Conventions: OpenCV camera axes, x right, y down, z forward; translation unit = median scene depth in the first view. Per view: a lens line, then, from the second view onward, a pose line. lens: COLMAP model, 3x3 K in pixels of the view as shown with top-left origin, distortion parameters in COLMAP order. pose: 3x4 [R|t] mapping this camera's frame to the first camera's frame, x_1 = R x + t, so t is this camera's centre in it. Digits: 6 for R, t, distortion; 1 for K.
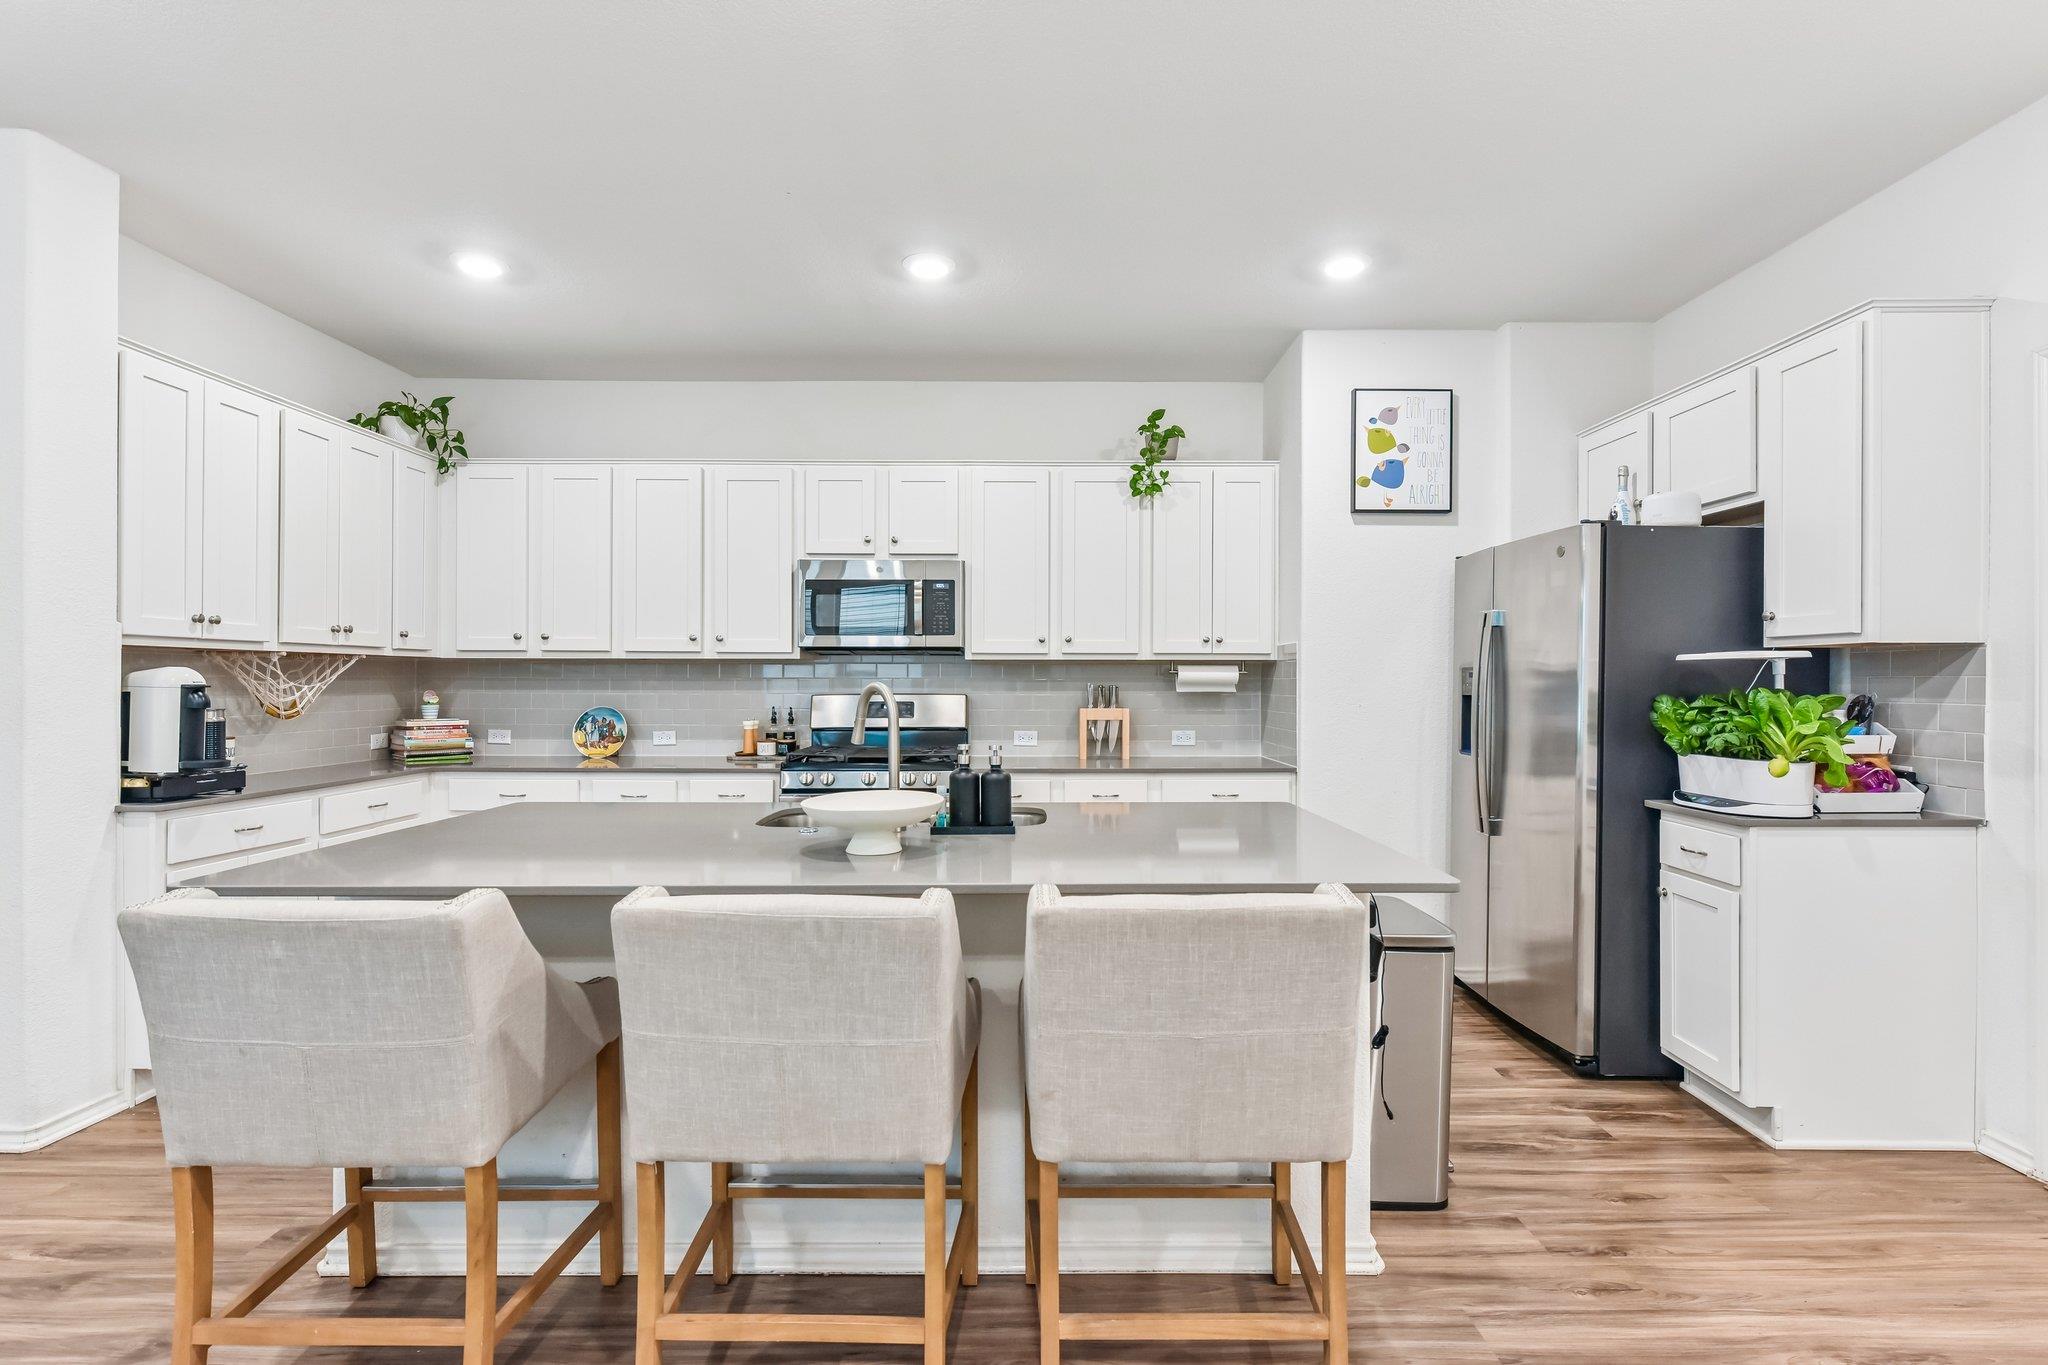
lens RADIAL K [[943.2, 0, 1010.0], [0, 943.2, 680.9], [0, 0, 1]] dist [-0.001781, -0.000400]
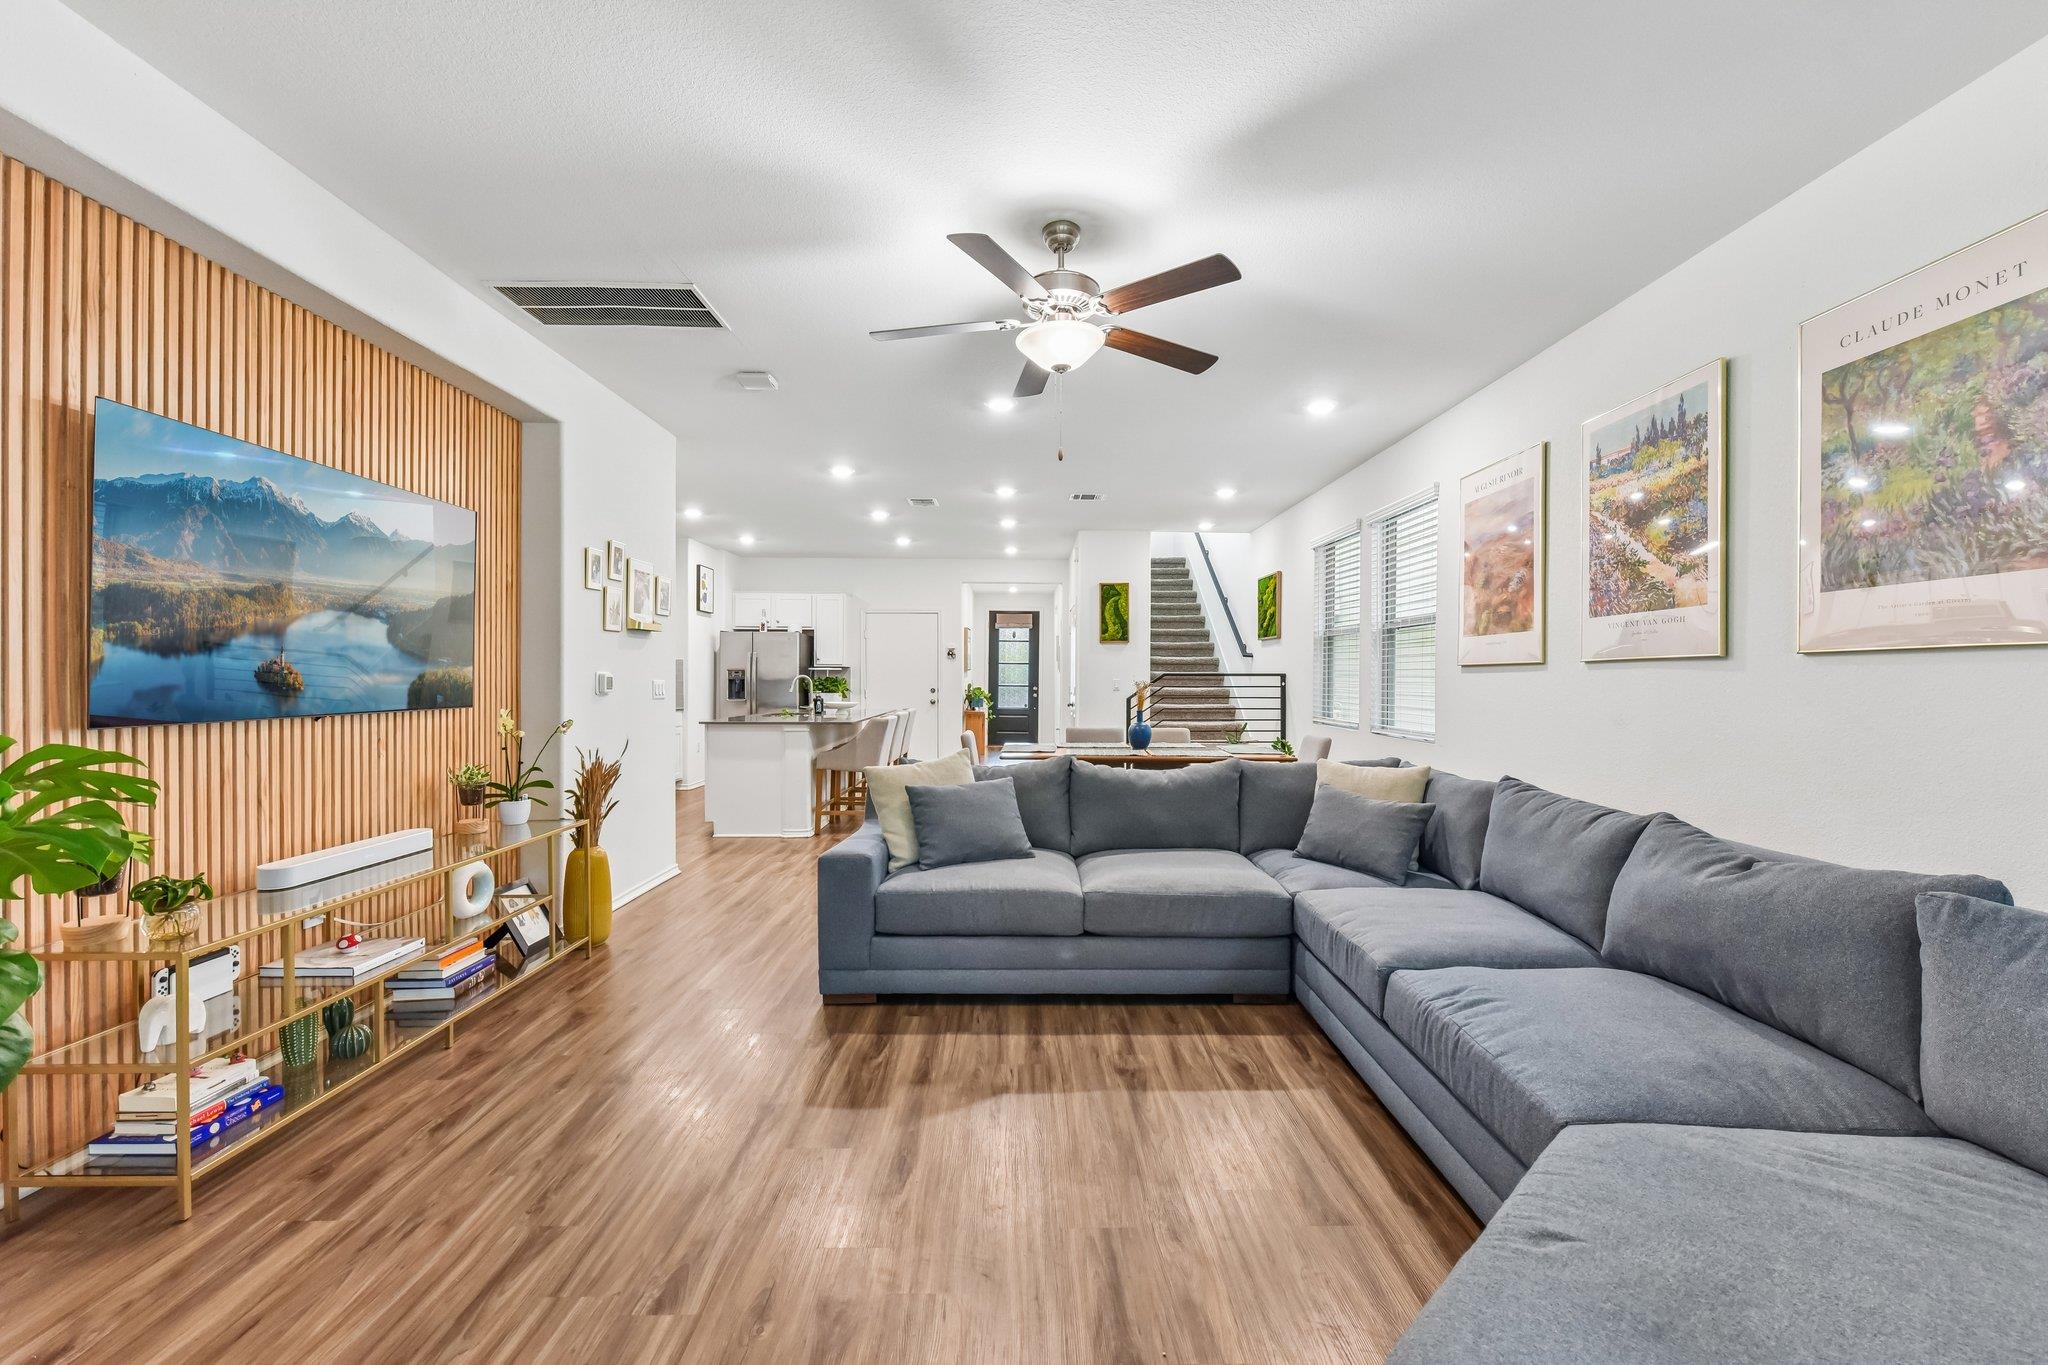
lens RADIAL K [[841.9, 0, 1019.8], [0, 841.9, 684.4], [0, 0, 1]] dist [-0.000799, -0.000165]
pose [[-0.021855, -0.003996, 0.999753, -1.848434], [-0.007486, 0.999965, 0.003833, 0.013510], [-0.999733, -0.007401, -0.021884, 0.132708]]
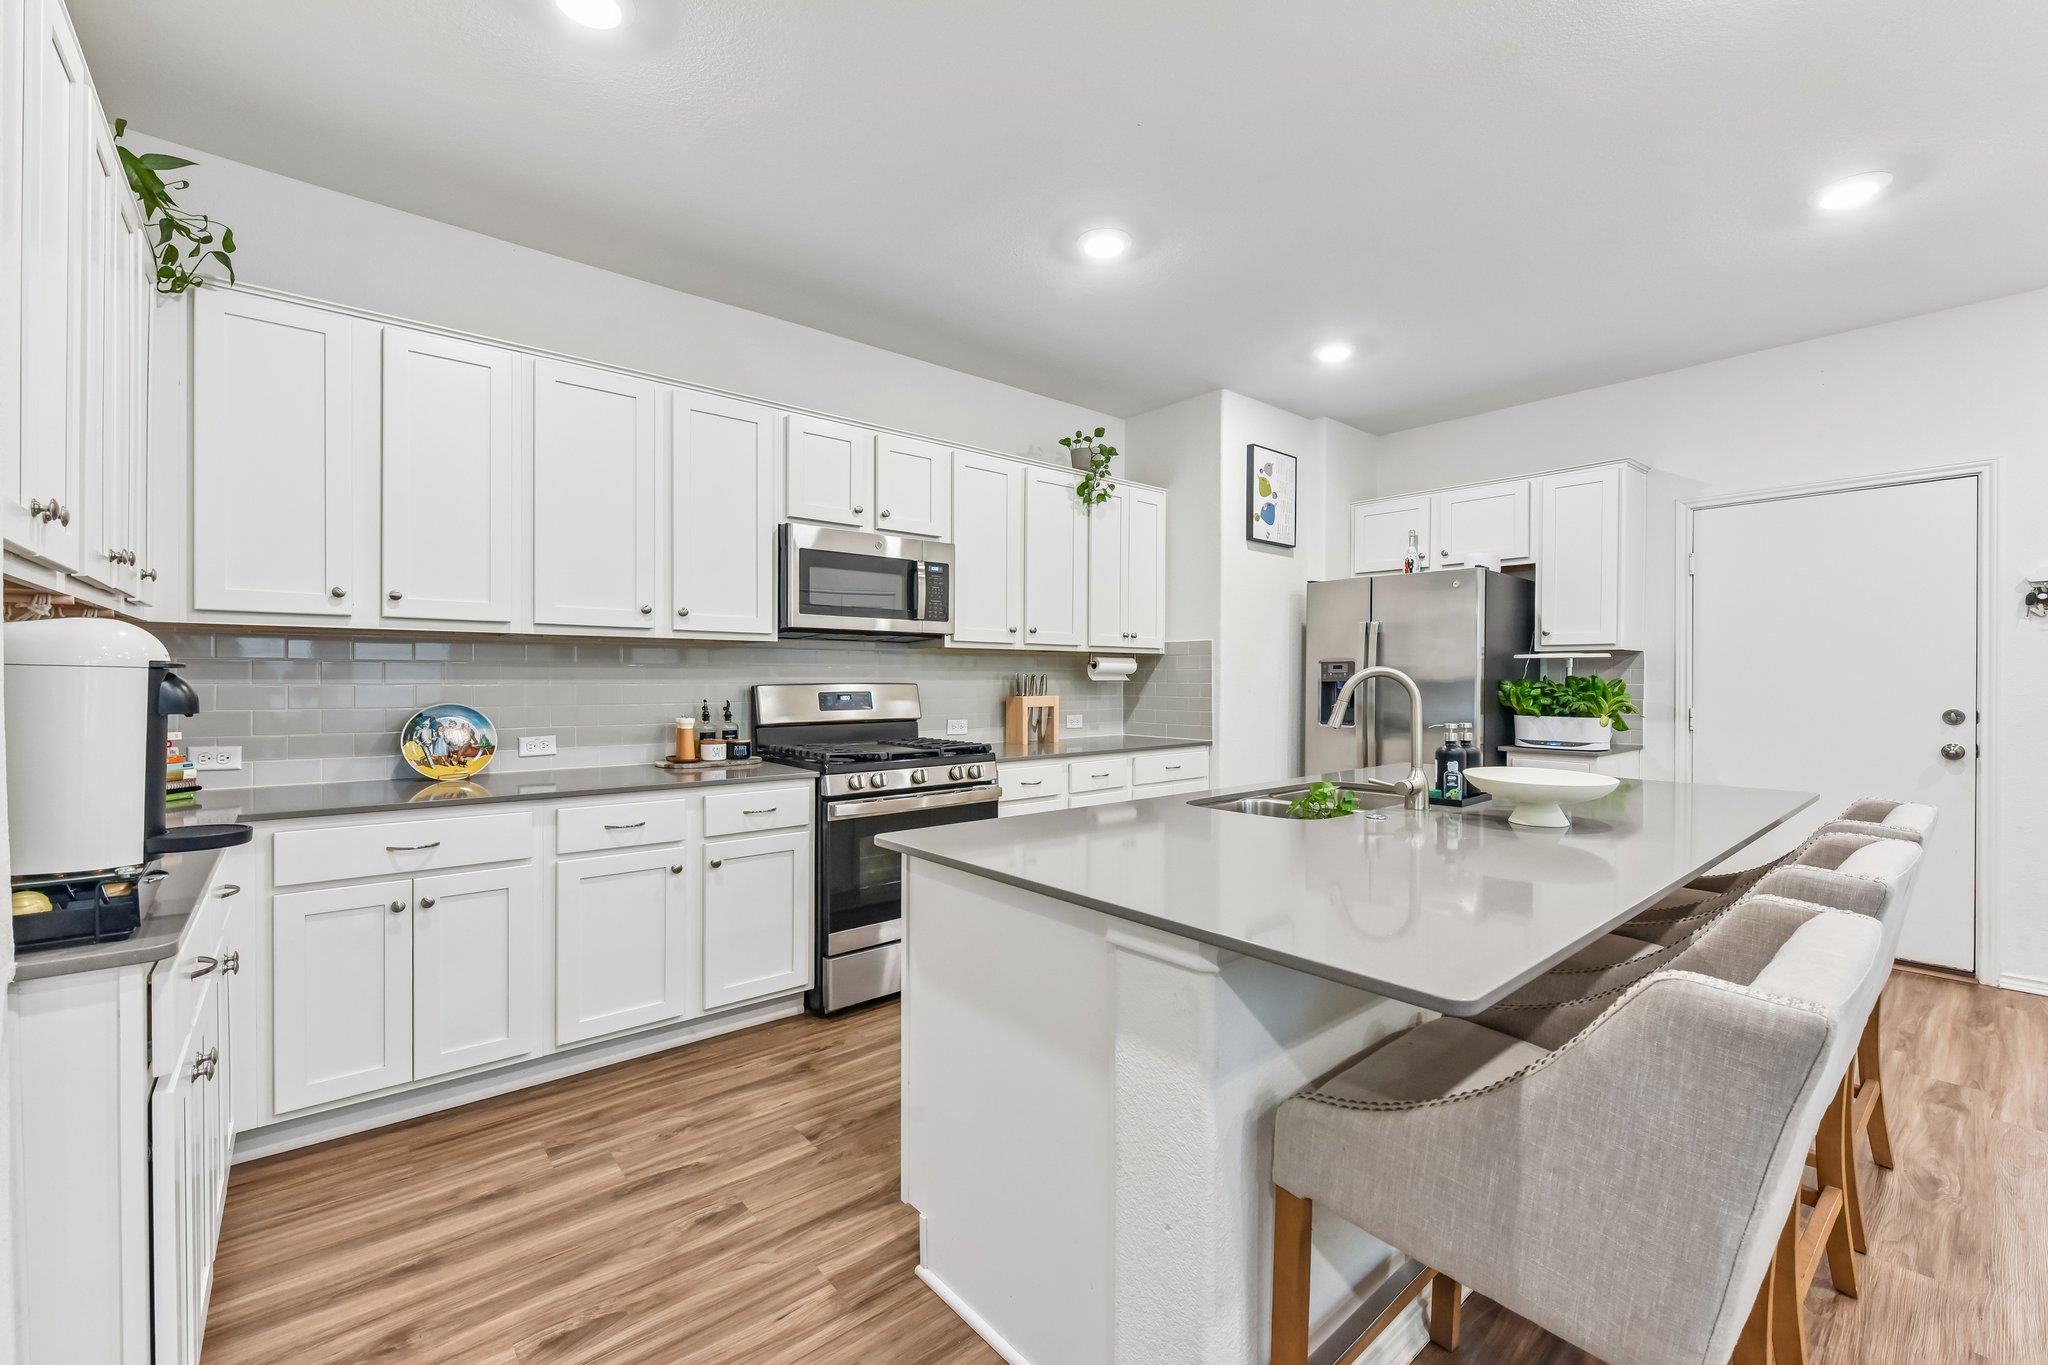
lens RADIAL K [[841.9, 0, 1019.8], [0, 841.9, 684.4], [0, 0, 1]] dist [-0.000799, -0.000165]
pose [[0.756075, -0.004286, 0.654471, -0.568937], [-0.002190, 0.999956, 0.009078, 0.007696], [-0.654481, -0.008296, 0.756033, 0.306539]]
